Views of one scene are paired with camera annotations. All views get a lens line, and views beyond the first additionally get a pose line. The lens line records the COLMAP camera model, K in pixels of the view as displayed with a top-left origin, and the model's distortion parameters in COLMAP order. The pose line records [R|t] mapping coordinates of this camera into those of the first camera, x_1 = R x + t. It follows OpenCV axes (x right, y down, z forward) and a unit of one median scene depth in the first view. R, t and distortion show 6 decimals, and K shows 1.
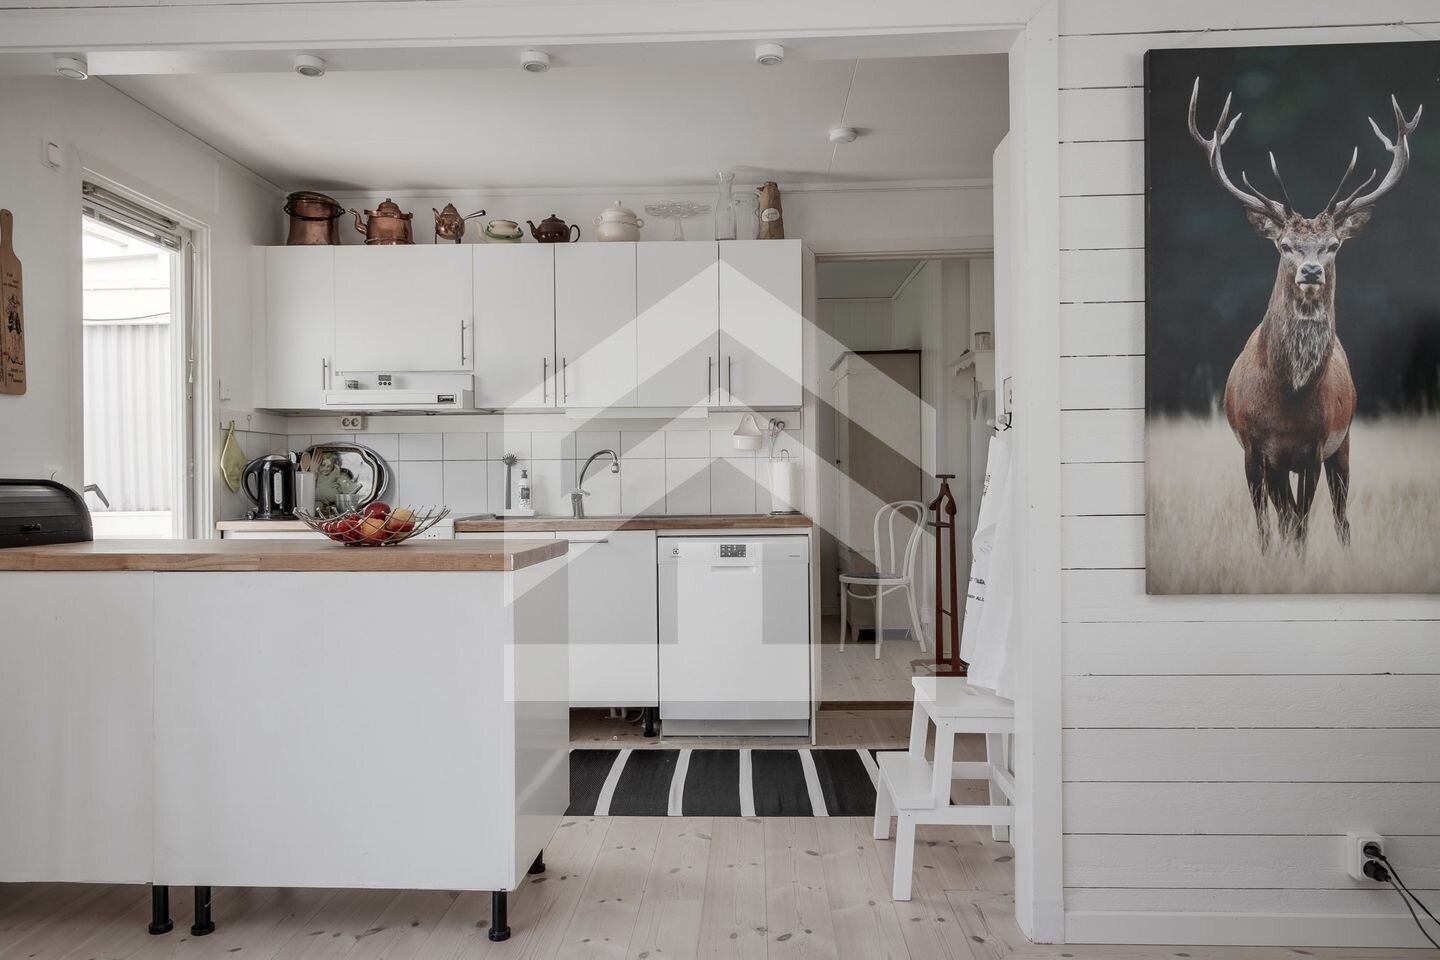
lens RADIAL K [[986.3, 0, 720.0], [0, 986.3, 480.0], [0, 0, 1]] dist [0.008139, 0.002773]
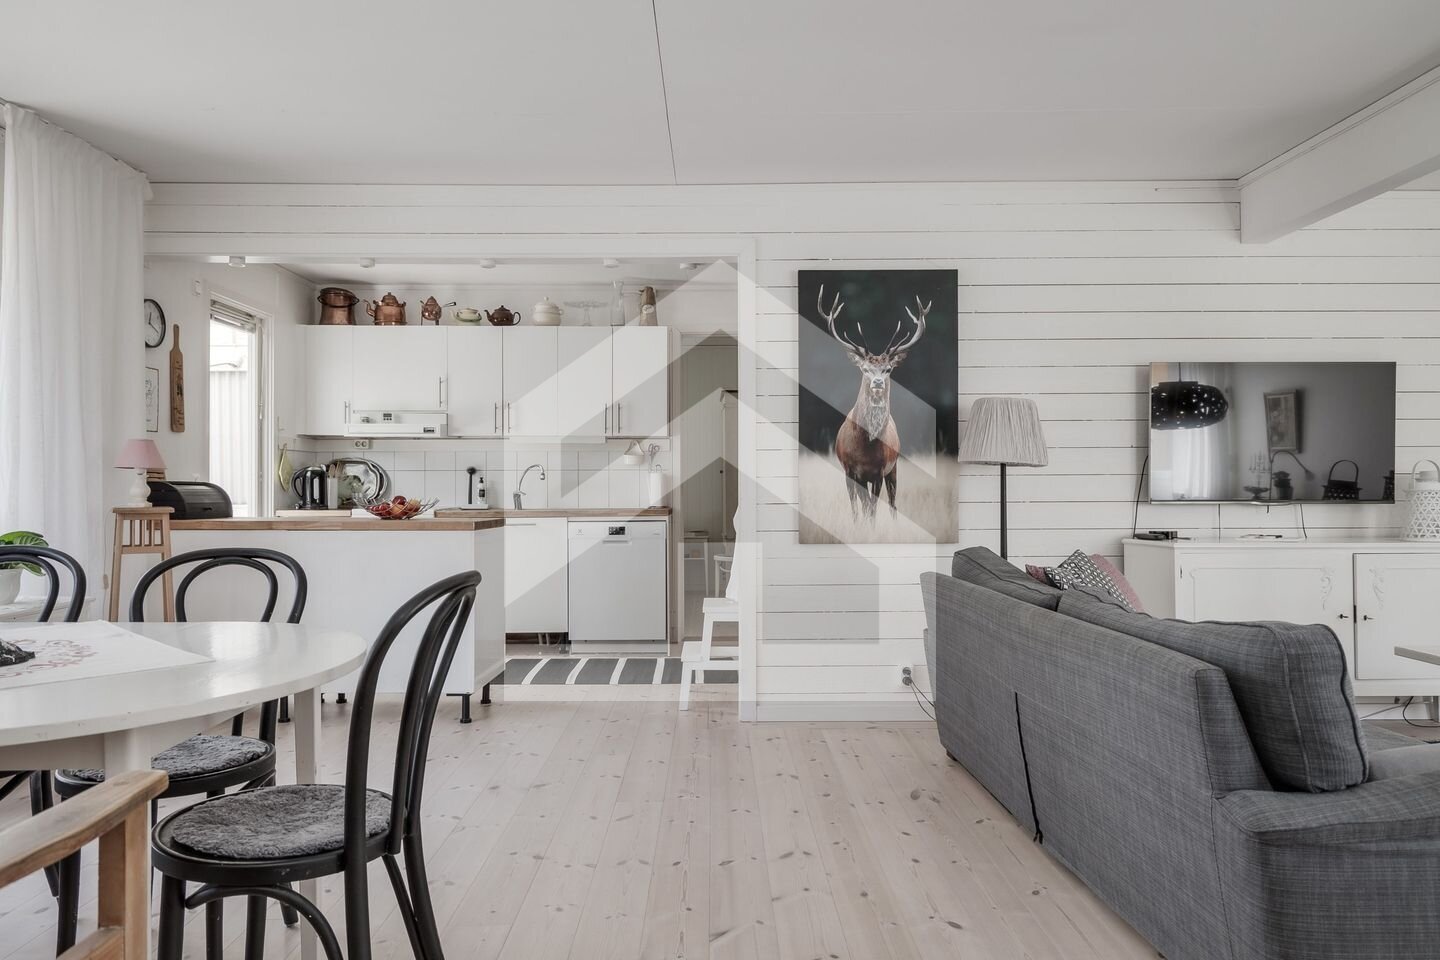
lens RADIAL K [[986.3, 0, 720.0], [0, 986.3, 480.0], [0, 0, 1]] dist [0.008139, 0.002773]
pose [[0.999154, 0.006325, 0.040625, 0.106909], [-0.006068, 0.999961, -0.006448, 0.001036], [-0.040665, 0.006196, 0.999154, -0.530498]]
